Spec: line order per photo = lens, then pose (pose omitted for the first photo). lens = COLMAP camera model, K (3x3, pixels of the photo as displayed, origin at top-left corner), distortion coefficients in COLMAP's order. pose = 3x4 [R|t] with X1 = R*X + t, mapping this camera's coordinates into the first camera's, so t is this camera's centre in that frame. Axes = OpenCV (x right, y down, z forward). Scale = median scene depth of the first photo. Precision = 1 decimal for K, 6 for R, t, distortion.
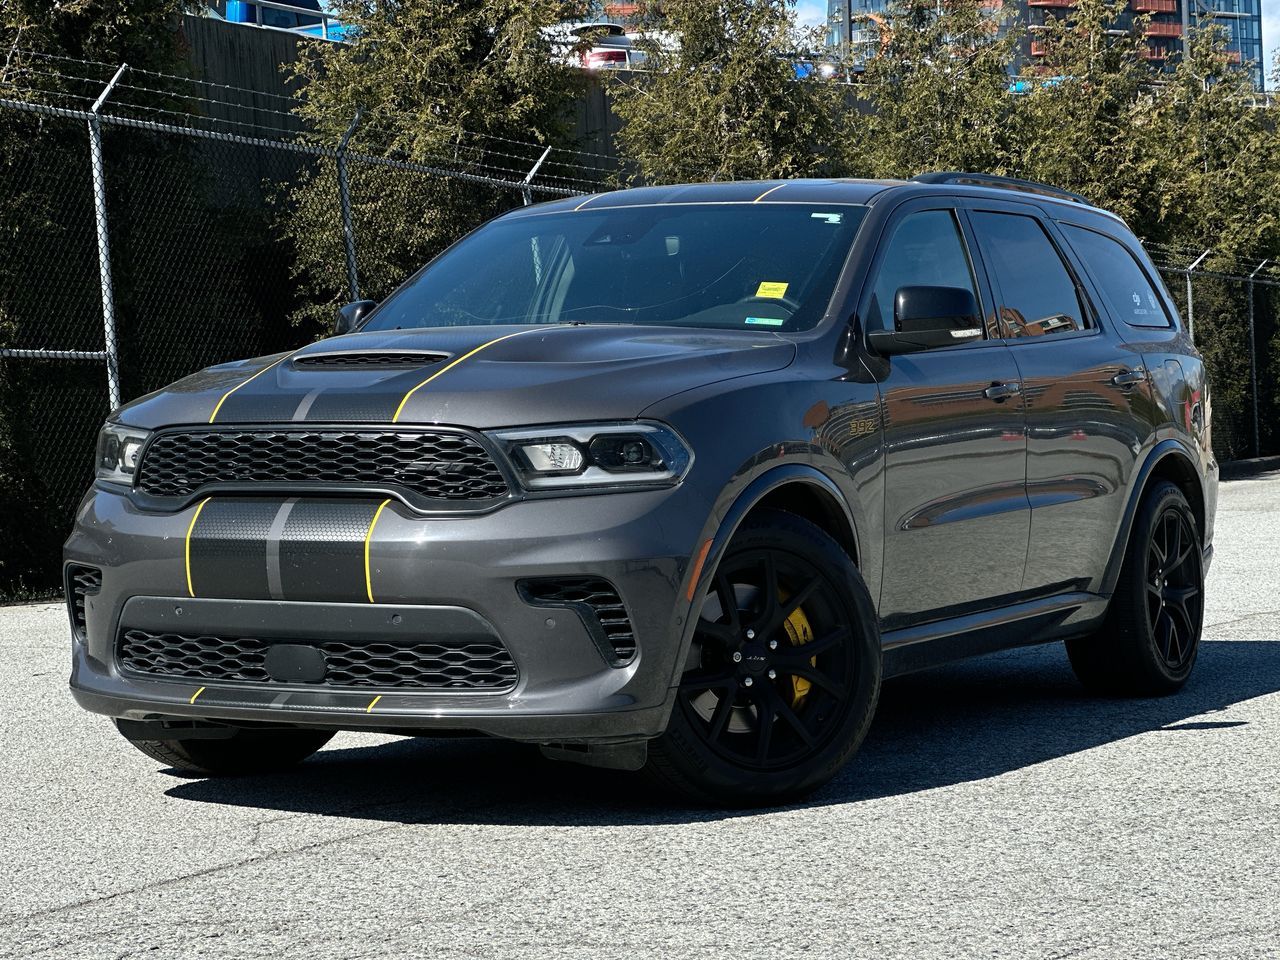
lens RADIAL K [[2795.4, 0, 640.0], [0, 2795.4, 480.0], [0, 0, 1]] dist [0.018475, 2.050520]
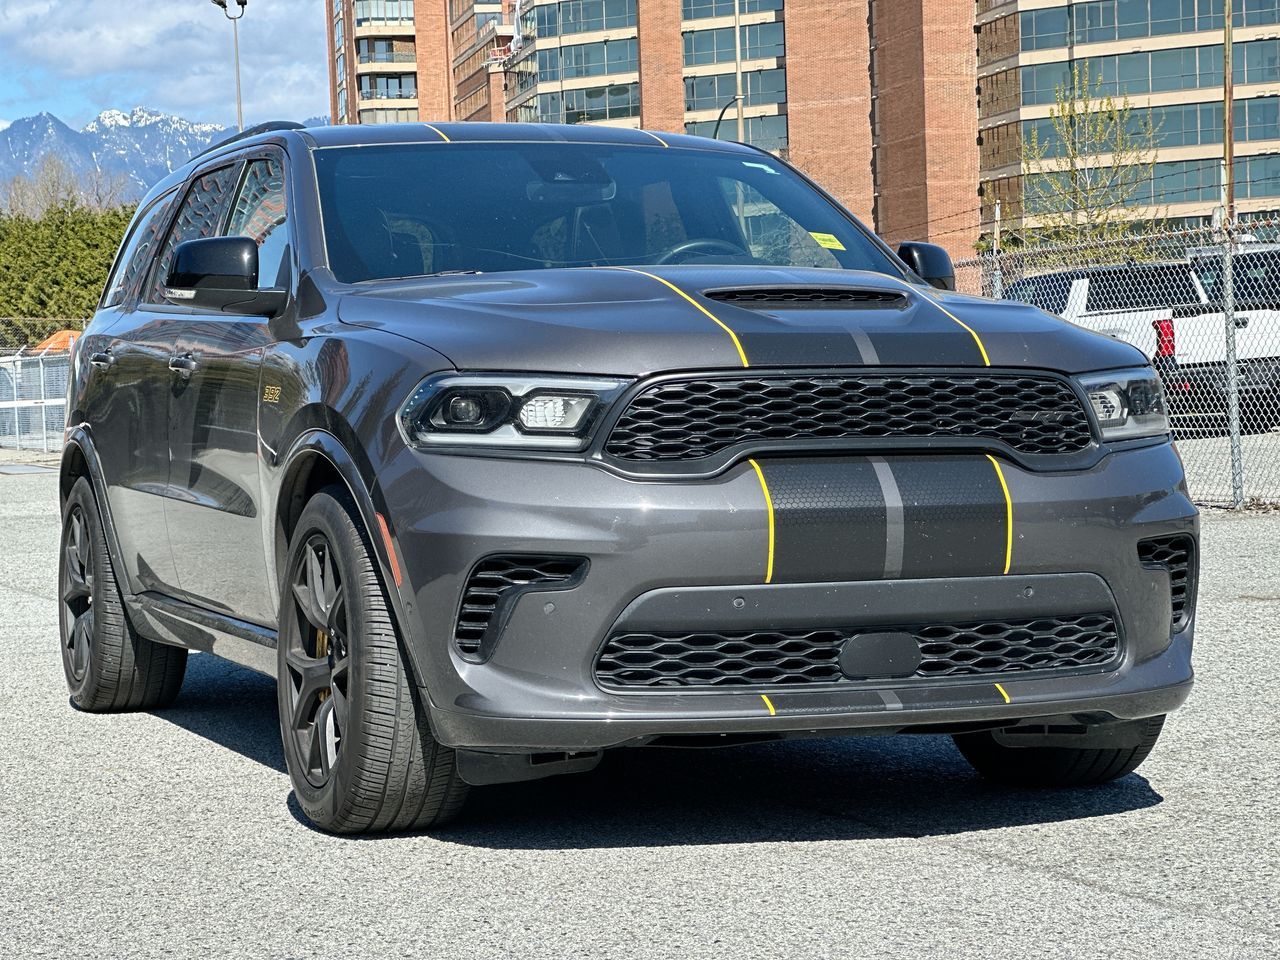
lens RADIAL K [[2813.0, 0, 667.9], [0, 2813.0, 478.6], [0, 0, 1]] dist [0.004388, 2.662378]
pose [[0.664448, -0.020655, 0.747049, -0.752242], [0.025827, 0.999656, 0.004668, 0.007116], [-0.746888, 0.016192, 0.664753, 0.467722]]
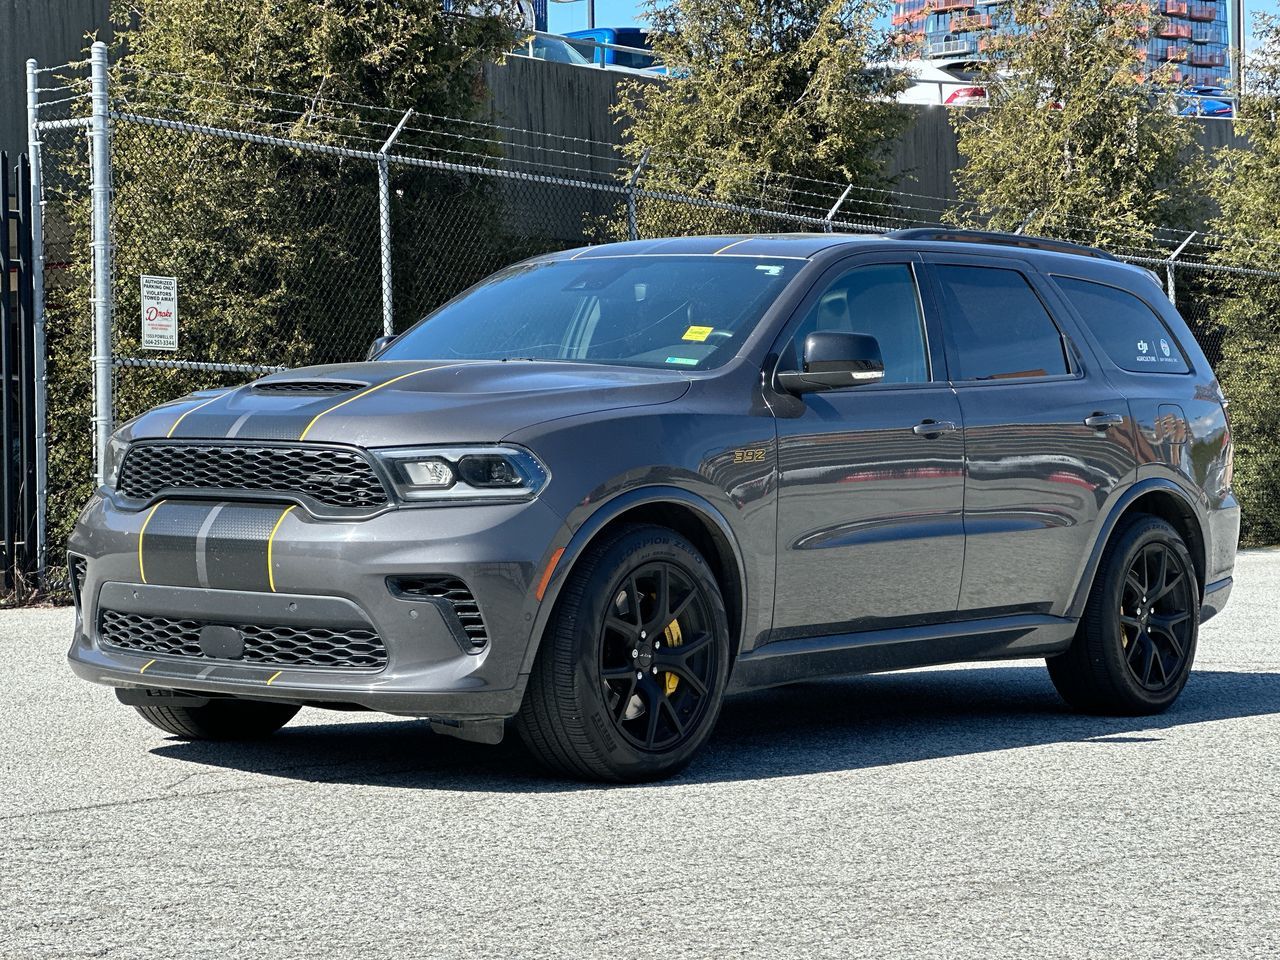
lens RADIAL K [[2795.4, 0, 640.0], [0, 2795.4, 480.0], [0, 0, 1]] dist [0.018475, 2.050520]
pose [[0.985918, 0.028261, -0.164826, 0.232820], [-0.029786, 0.999533, -0.006791, -0.000141], [0.164557, 0.011605, 0.986299, -0.132124]]
